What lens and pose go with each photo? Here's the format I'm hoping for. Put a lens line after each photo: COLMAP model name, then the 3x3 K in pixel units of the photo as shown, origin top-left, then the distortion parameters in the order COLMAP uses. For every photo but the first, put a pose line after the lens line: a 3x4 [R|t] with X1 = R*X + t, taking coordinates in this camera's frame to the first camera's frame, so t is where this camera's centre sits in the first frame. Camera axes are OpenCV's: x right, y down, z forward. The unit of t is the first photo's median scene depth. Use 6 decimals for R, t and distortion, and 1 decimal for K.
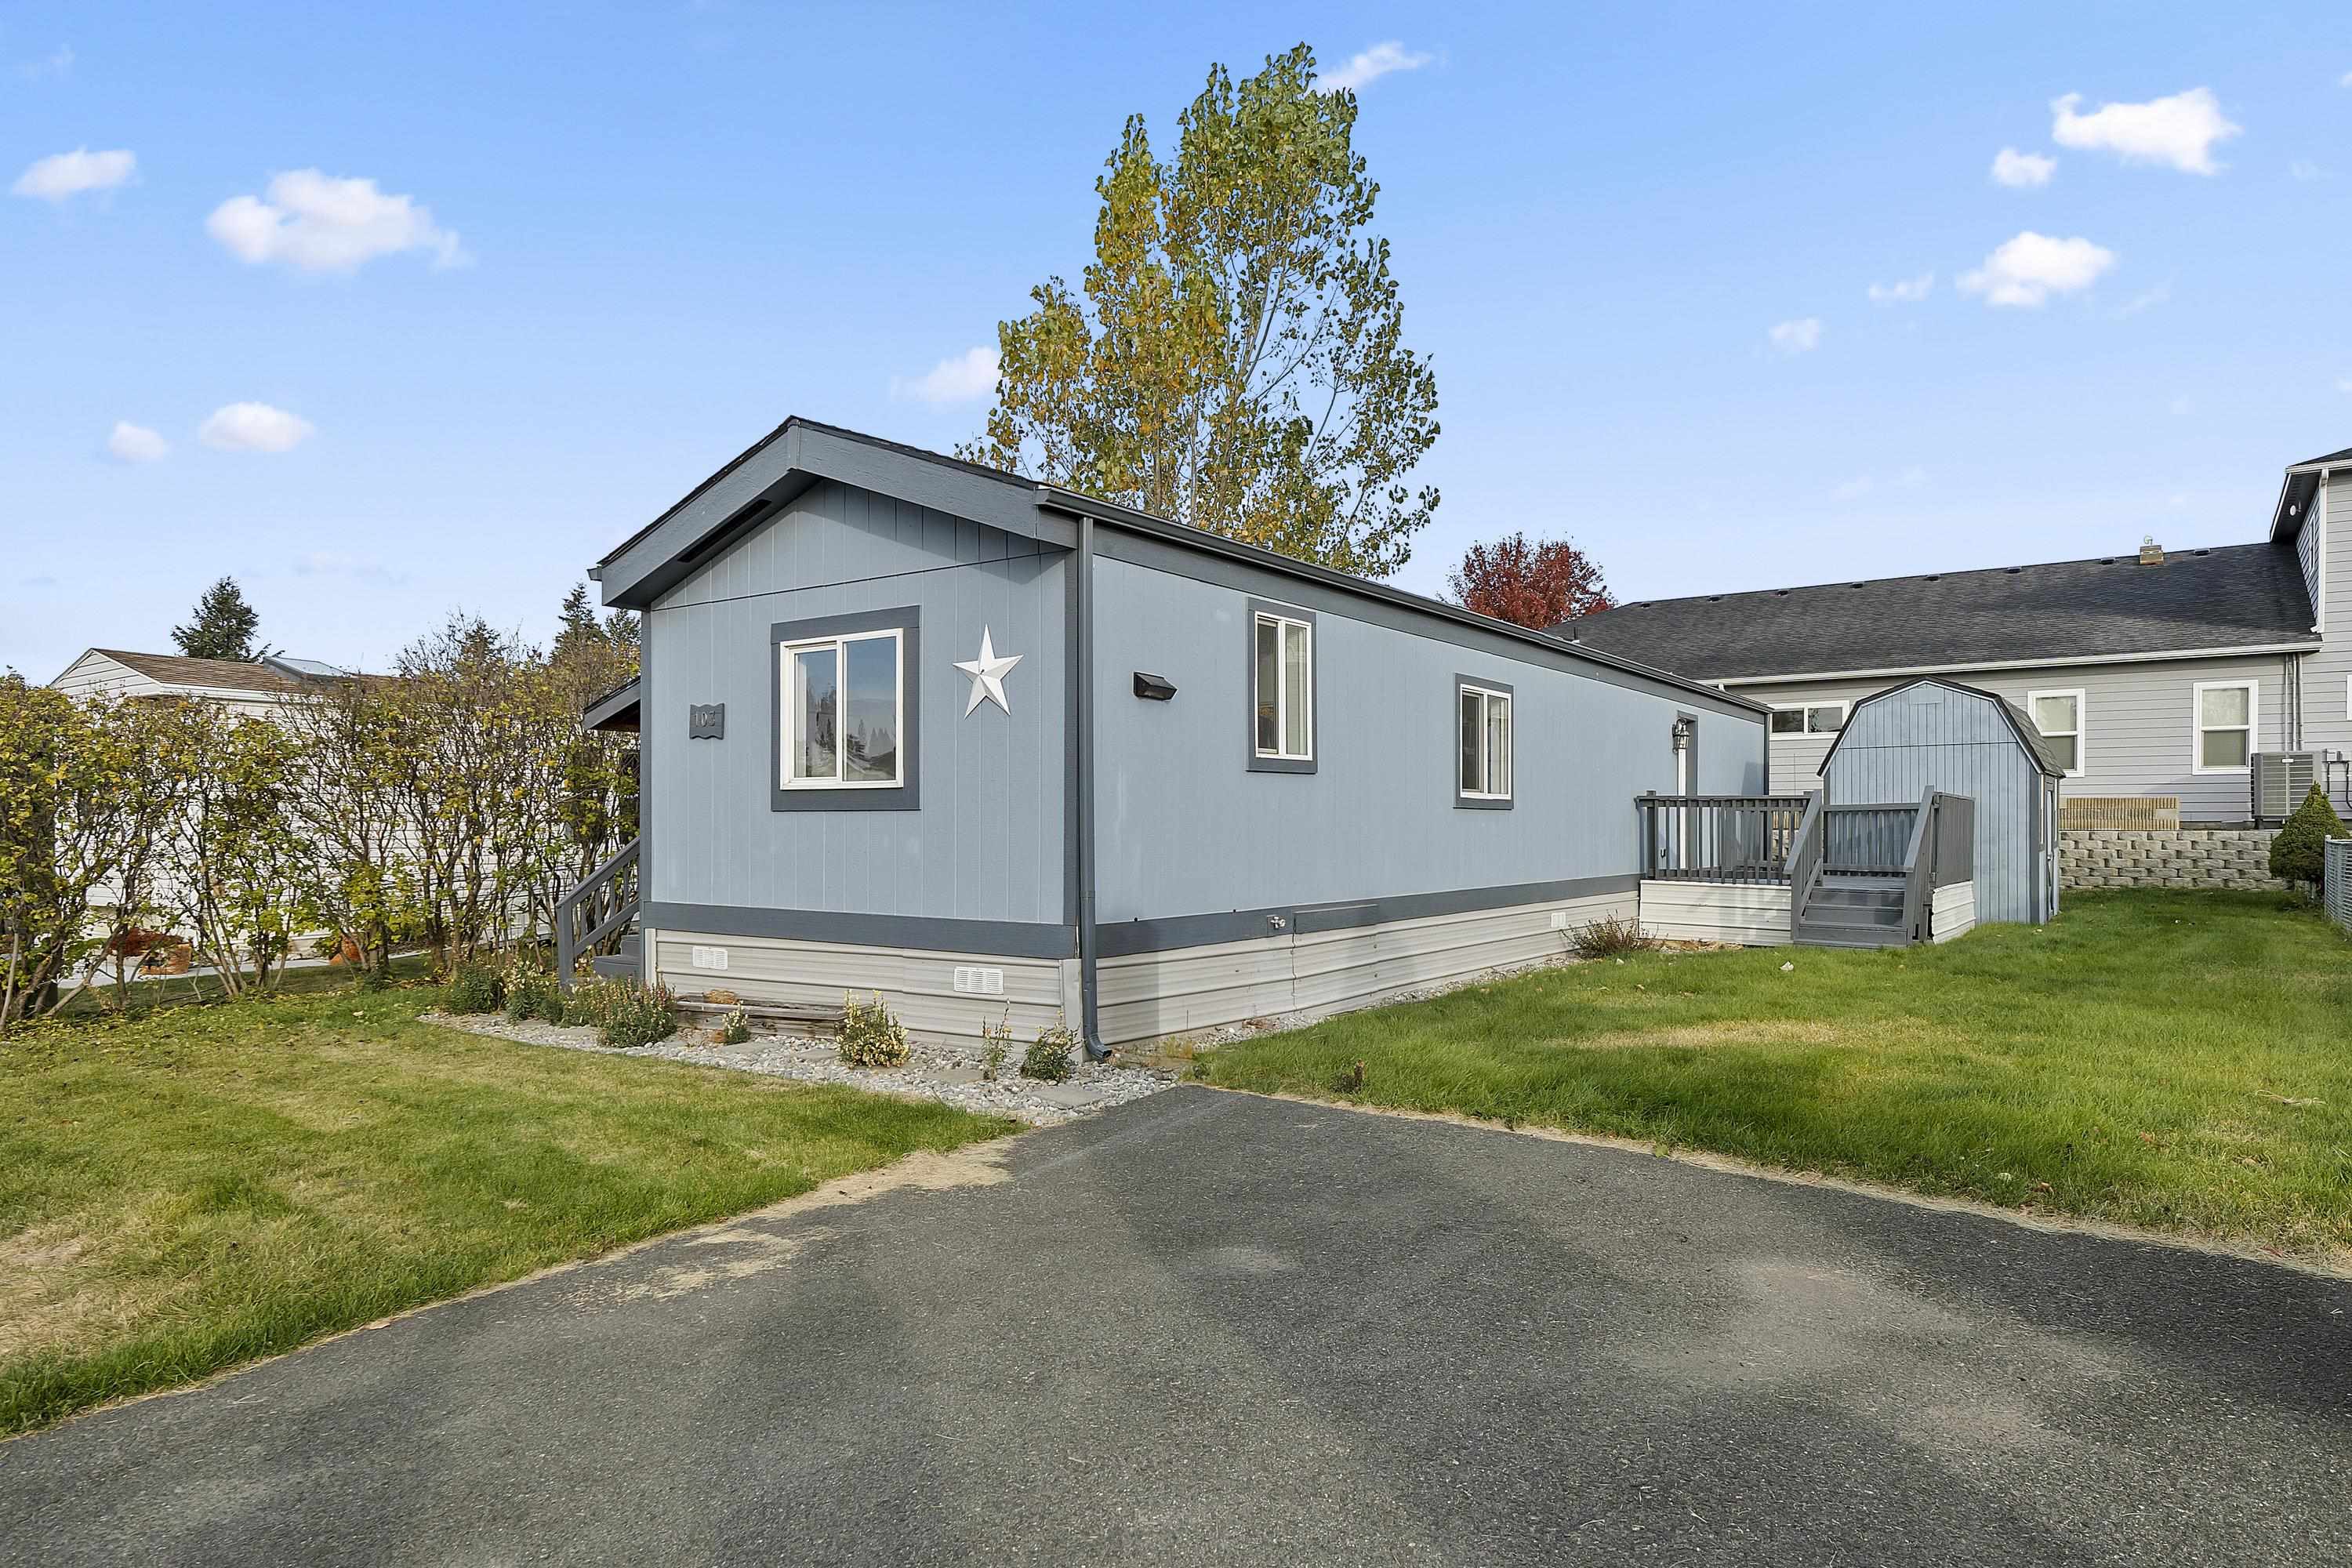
lens RADIAL K [[1385.6, 0, 1172.8], [0, 1385.6, 841.1], [0, 0, 1]] dist [-0.003228, -0.000307]
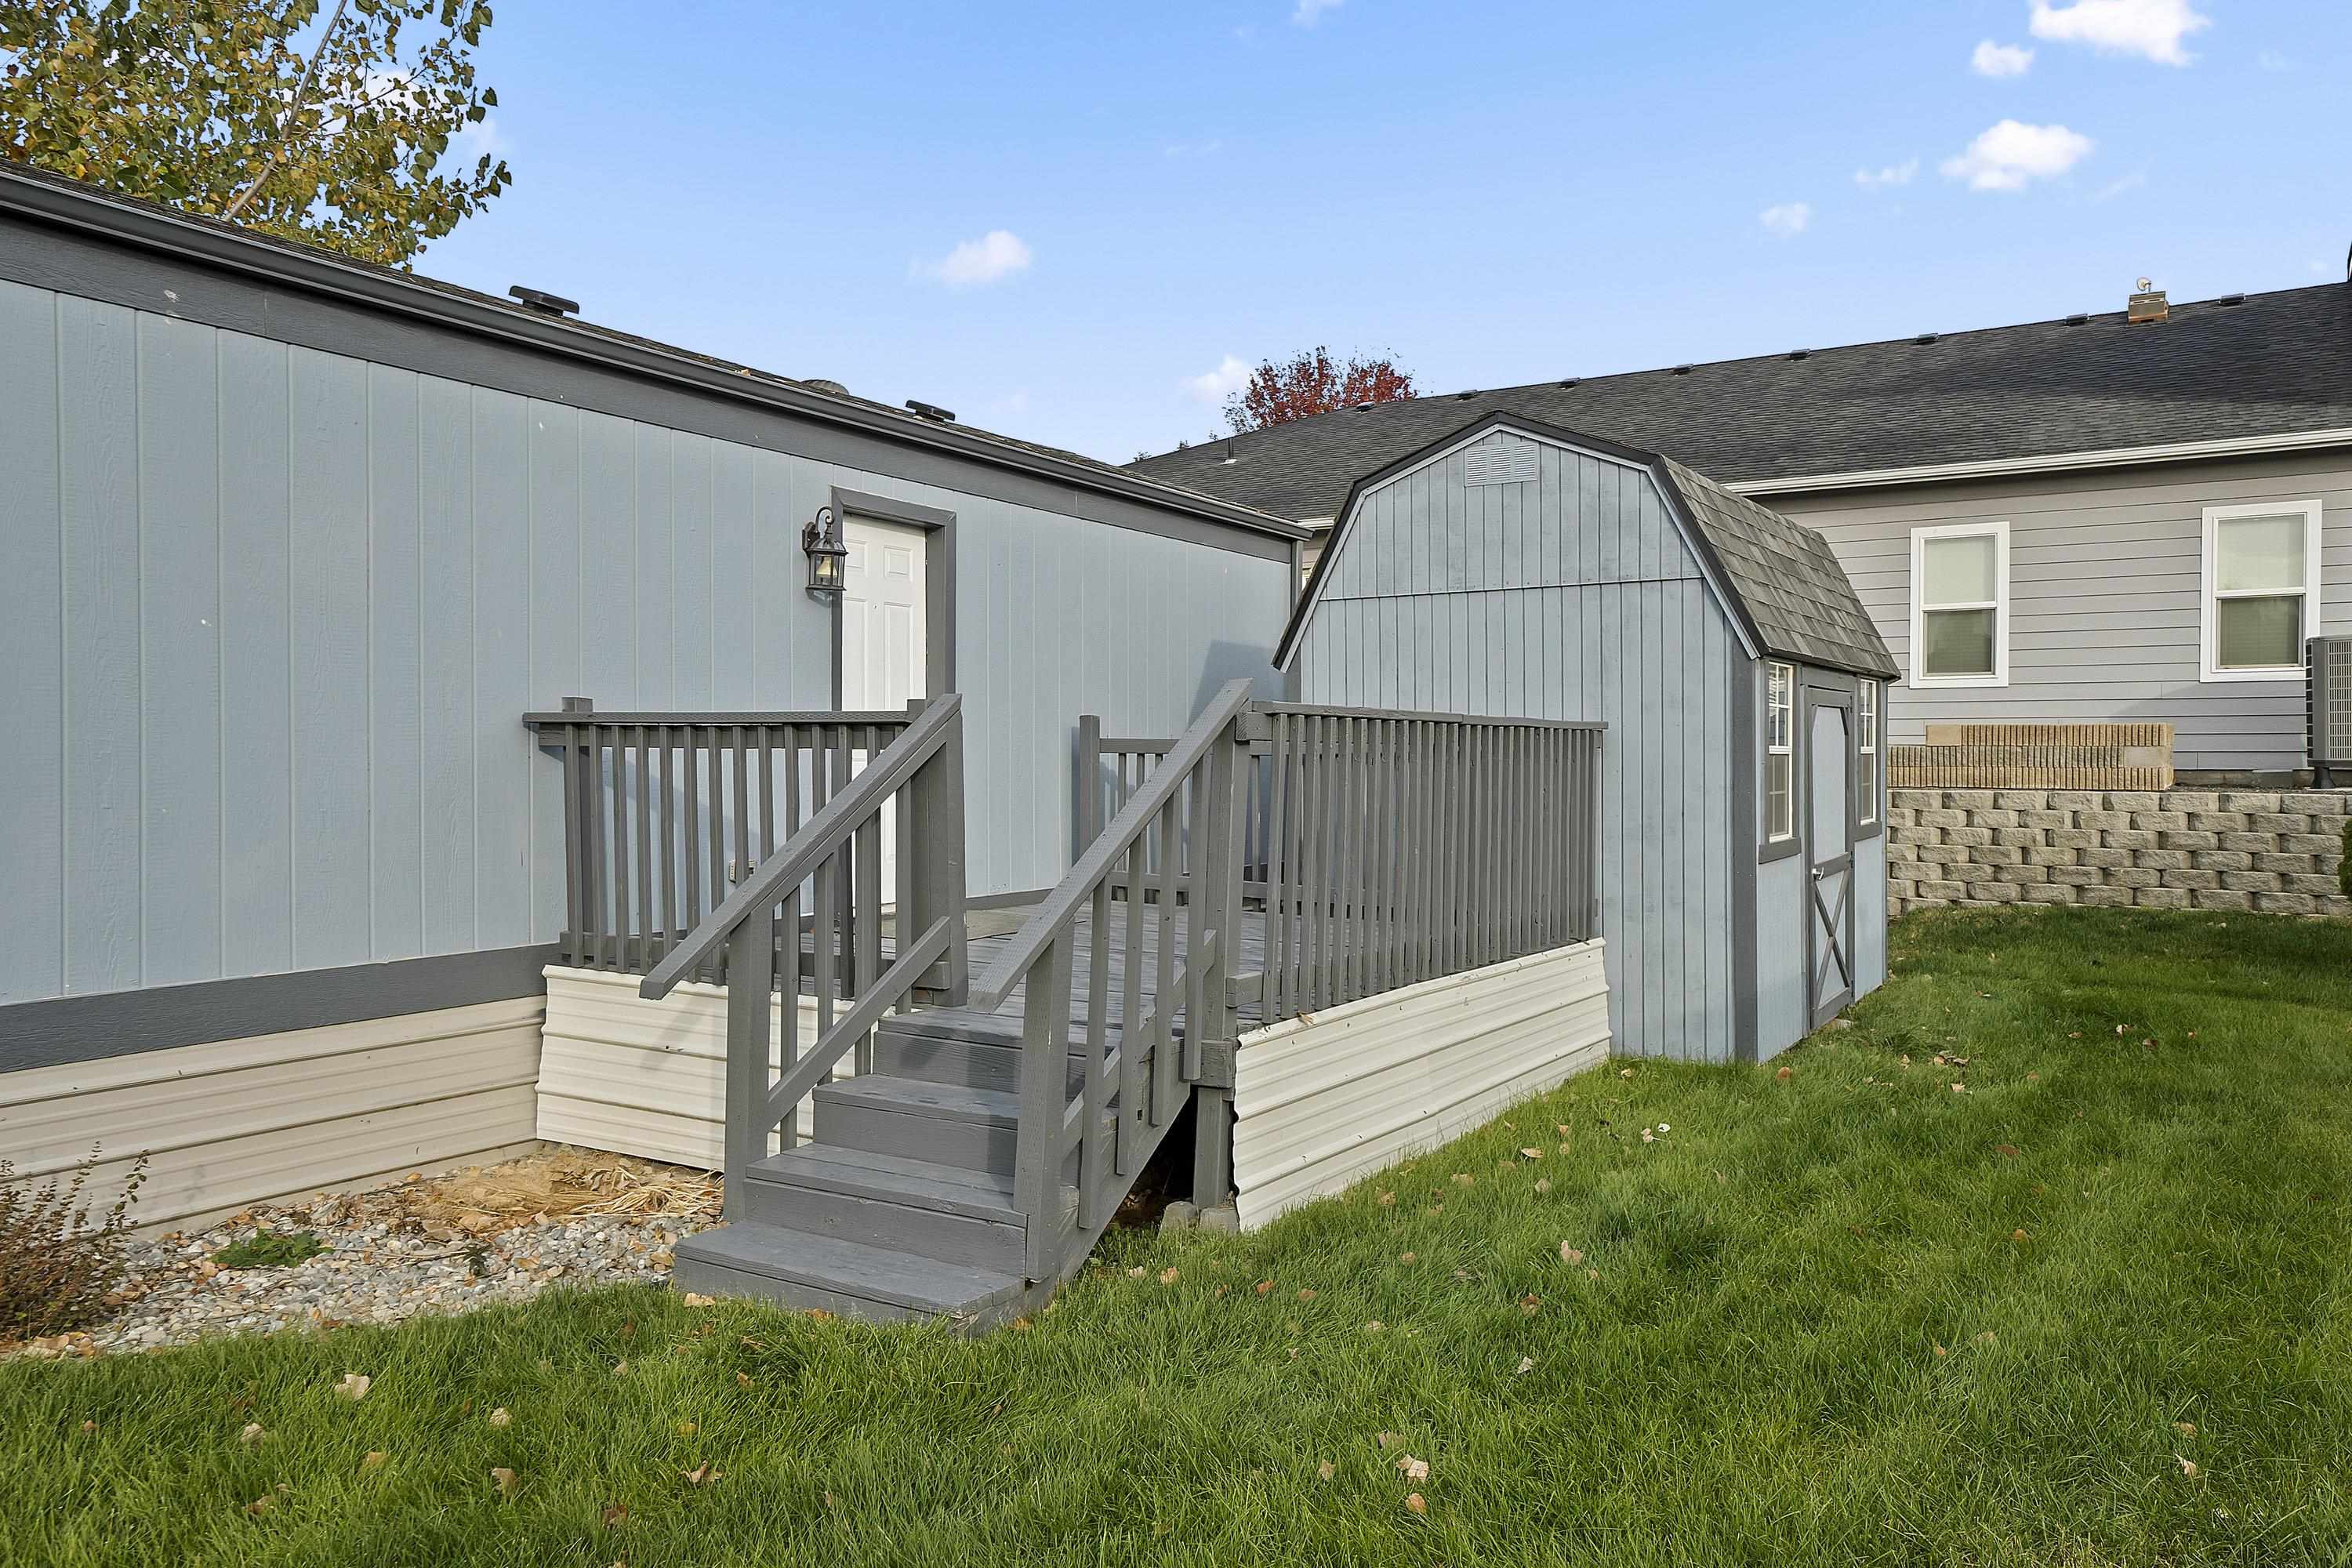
lens RADIAL K [[1685.5, 0, 1176.3], [0, 1685.5, 779.2], [0, 0, 1]] dist [0.014595, 0.005858]
pose [[0.997573, 0.001385, 0.069619, 0.319619], [-0.001556, 0.999996, 0.002408, -0.012465], [-0.069615, -0.002511, 0.997571, 0.403030]]
